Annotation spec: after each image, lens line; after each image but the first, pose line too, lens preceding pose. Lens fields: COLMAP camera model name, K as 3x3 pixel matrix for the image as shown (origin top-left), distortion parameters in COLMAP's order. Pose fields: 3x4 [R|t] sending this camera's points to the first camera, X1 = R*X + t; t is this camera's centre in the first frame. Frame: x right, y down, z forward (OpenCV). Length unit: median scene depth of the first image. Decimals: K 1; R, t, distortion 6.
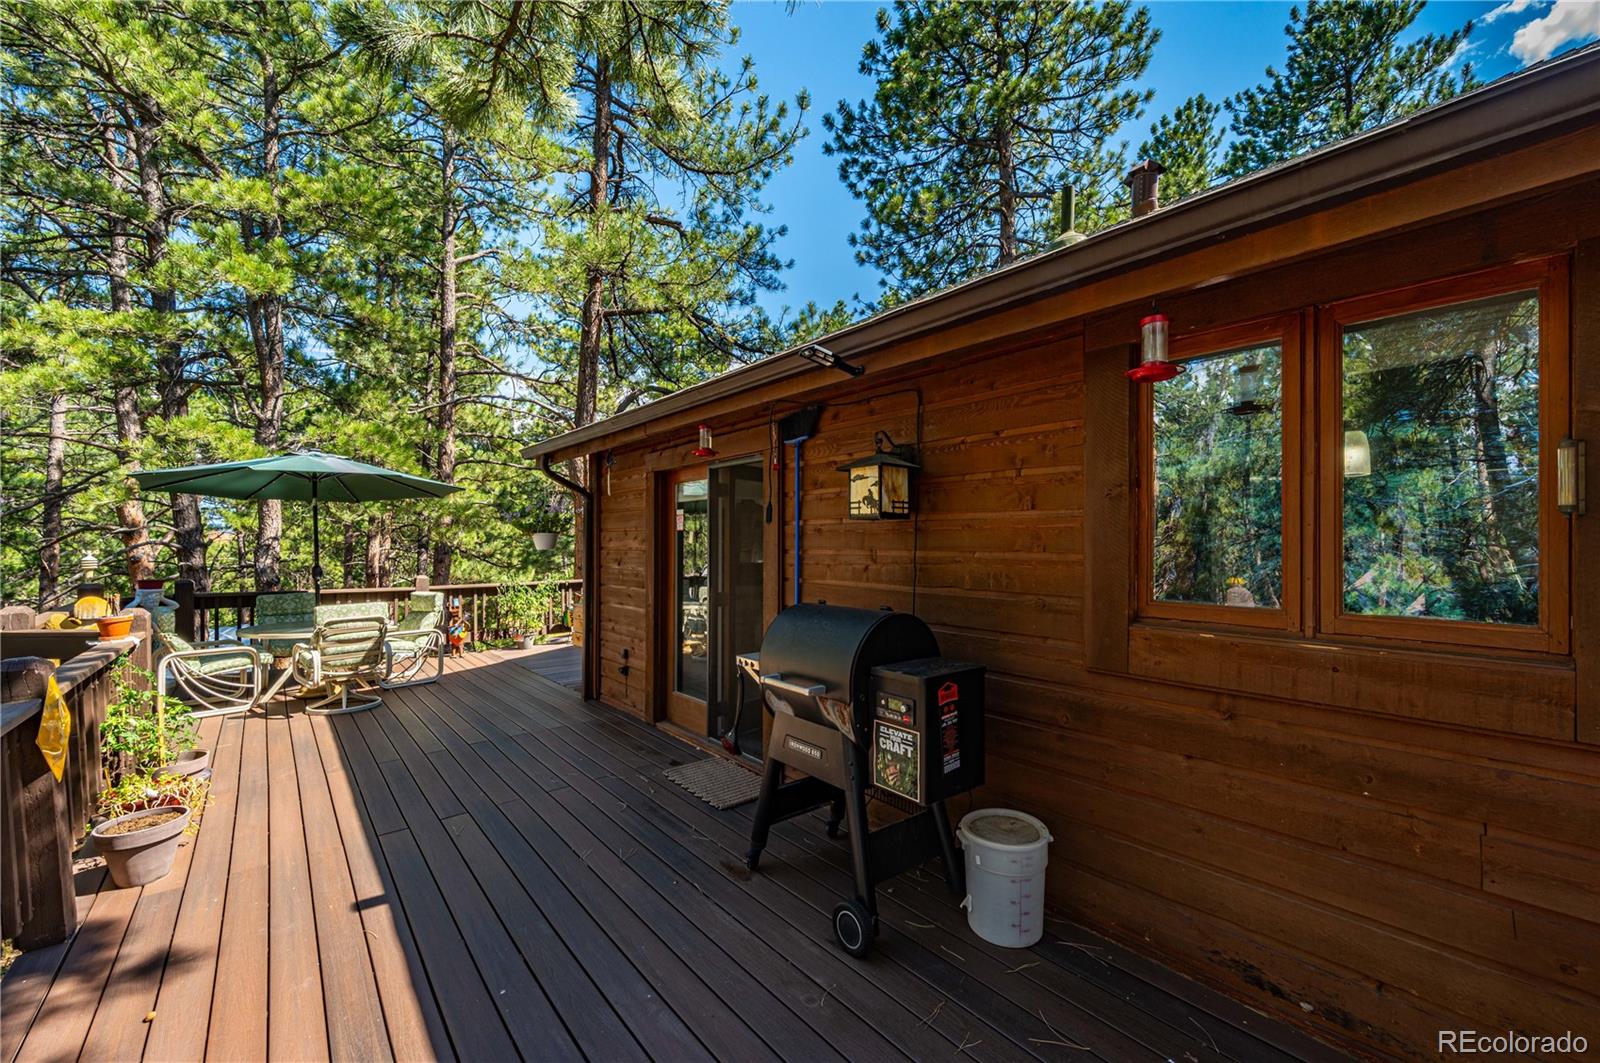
lens RADIAL K [[635.4, 0, 803.5], [0, 635.4, 539.9], [0, 0, 1]] dist [0.000642, -0.001336]
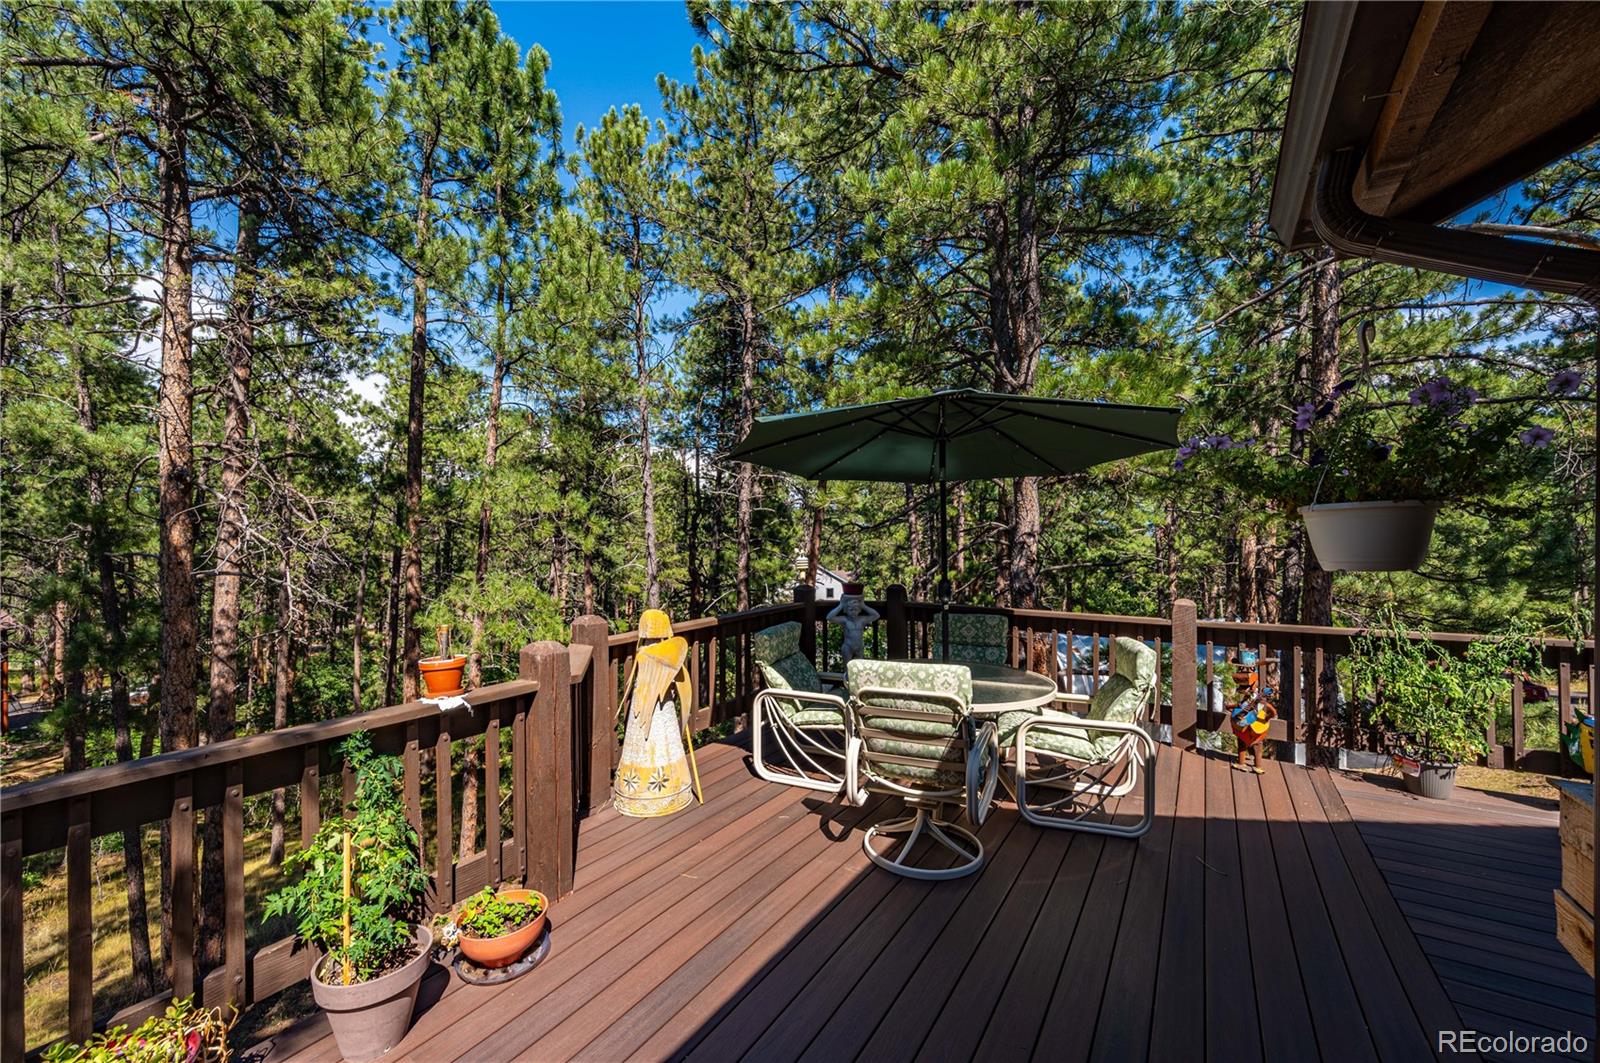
lens RADIAL K [[635.4, 0, 807.0], [0, 635.4, 537.4], [0, 0, 1]] dist [0.000642, -0.001336]
pose [[0.291130, -0.002083, -0.956681, -0.239144], [0.006353, 0.999980, -0.000244, -0.000989], [0.956663, -0.006007, 0.291137, 0.763161]]
